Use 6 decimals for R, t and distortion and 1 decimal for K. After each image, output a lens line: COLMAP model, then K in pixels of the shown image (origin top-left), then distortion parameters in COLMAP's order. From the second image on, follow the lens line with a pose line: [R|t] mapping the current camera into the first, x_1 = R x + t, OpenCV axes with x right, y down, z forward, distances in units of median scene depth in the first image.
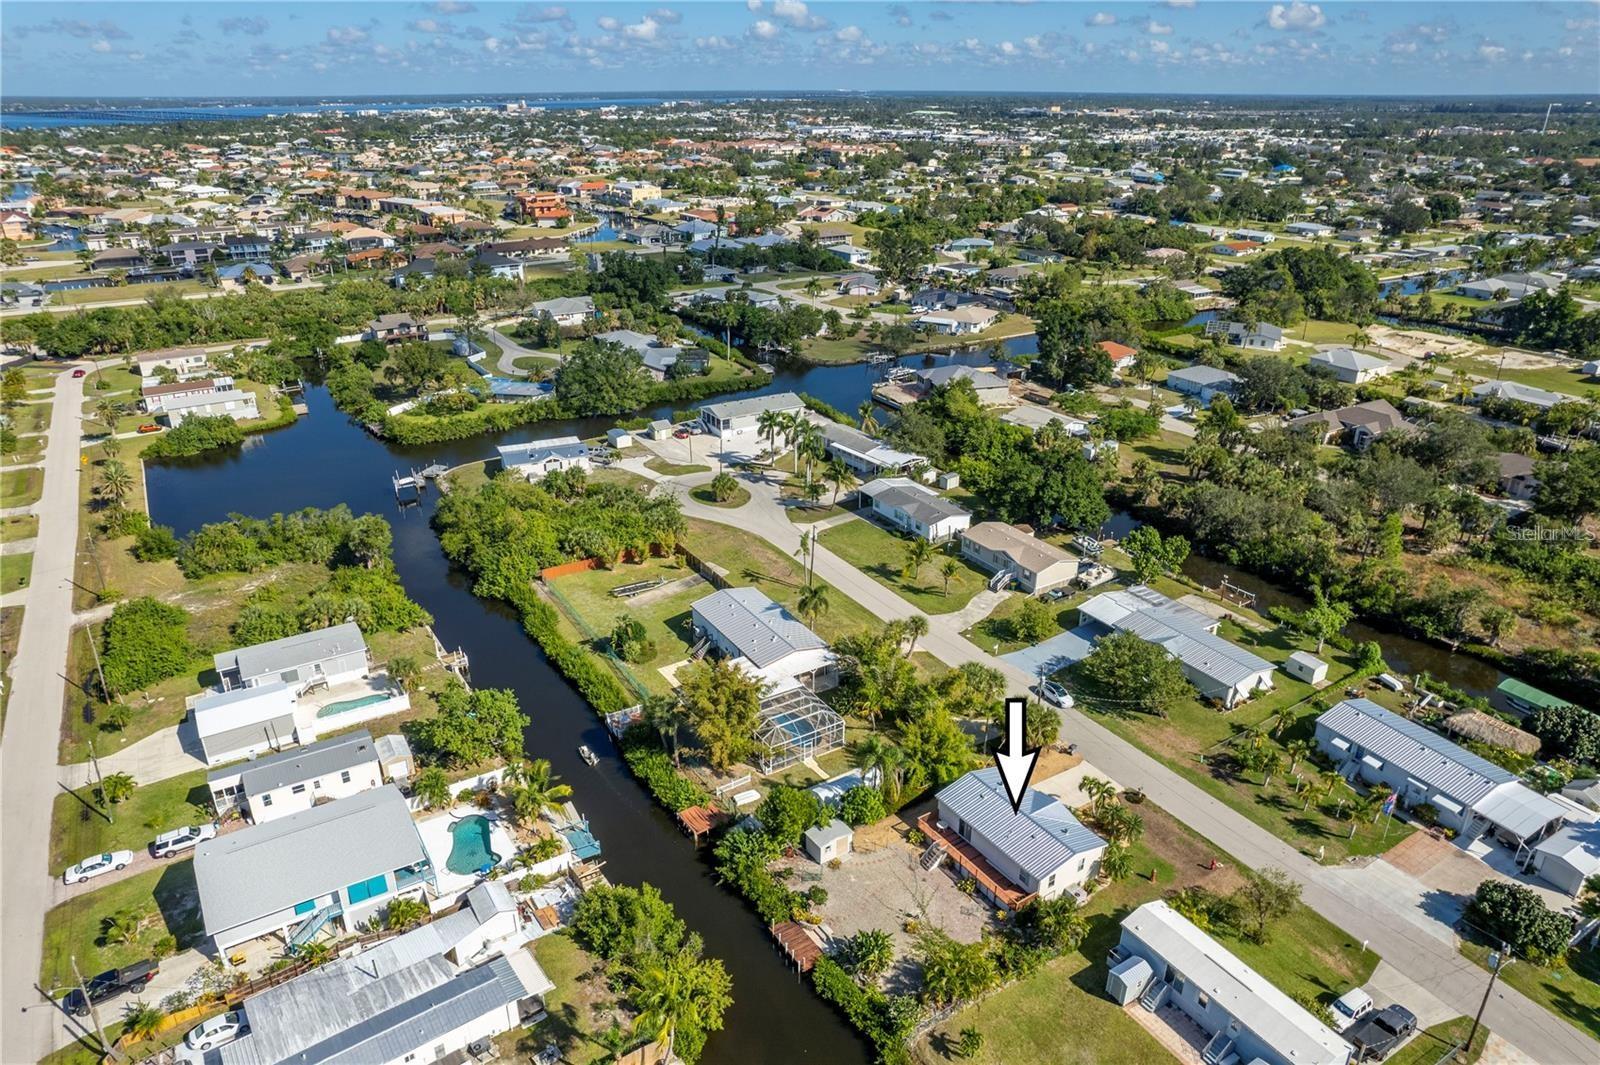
lens RADIAL K [[1025.6, 0, 798.7], [0, 1025.6, 530.9], [0, 0, 1]] dist [-0.051248, 0.011431]
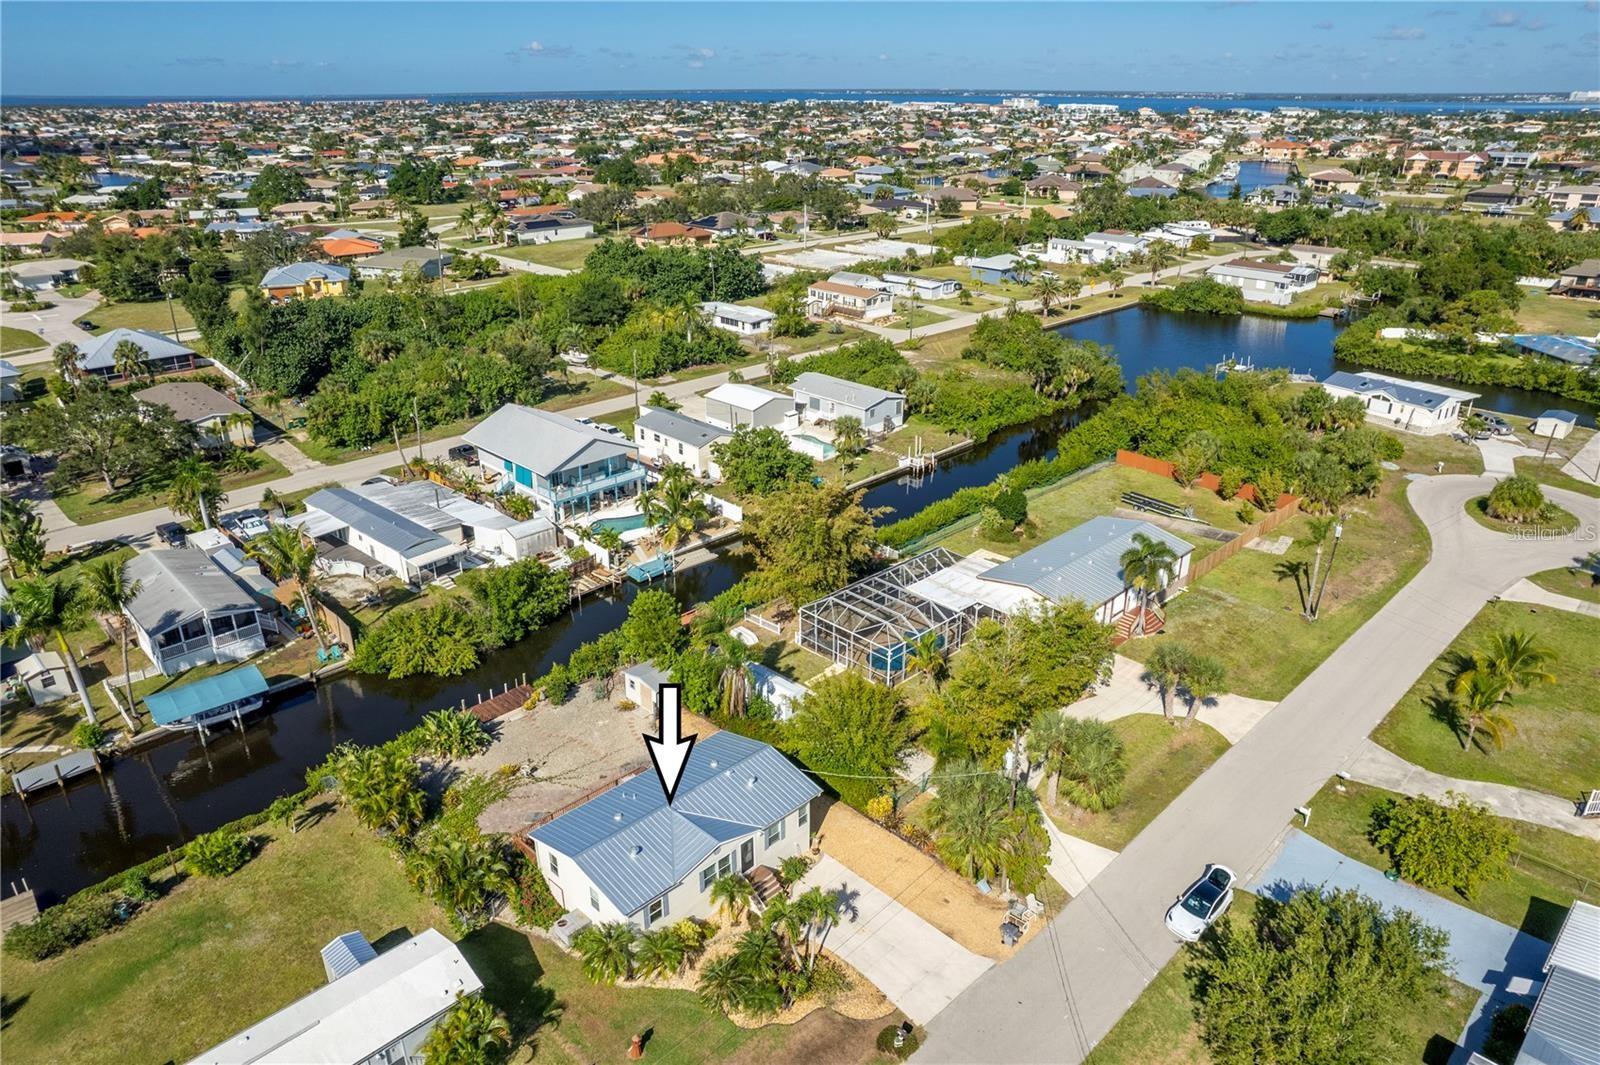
lens RADIAL K [[1025.6, 0, 800.5], [0, 1025.6, 540.3], [0, 0, 1]] dist [-0.051248, 0.011431]
pose [[0.223808, 0.395214, -0.890907, 0.456451], [-0.386341, 0.875187, 0.291186, -0.038306], [0.894791, 0.279024, 0.348561, 0.523926]]
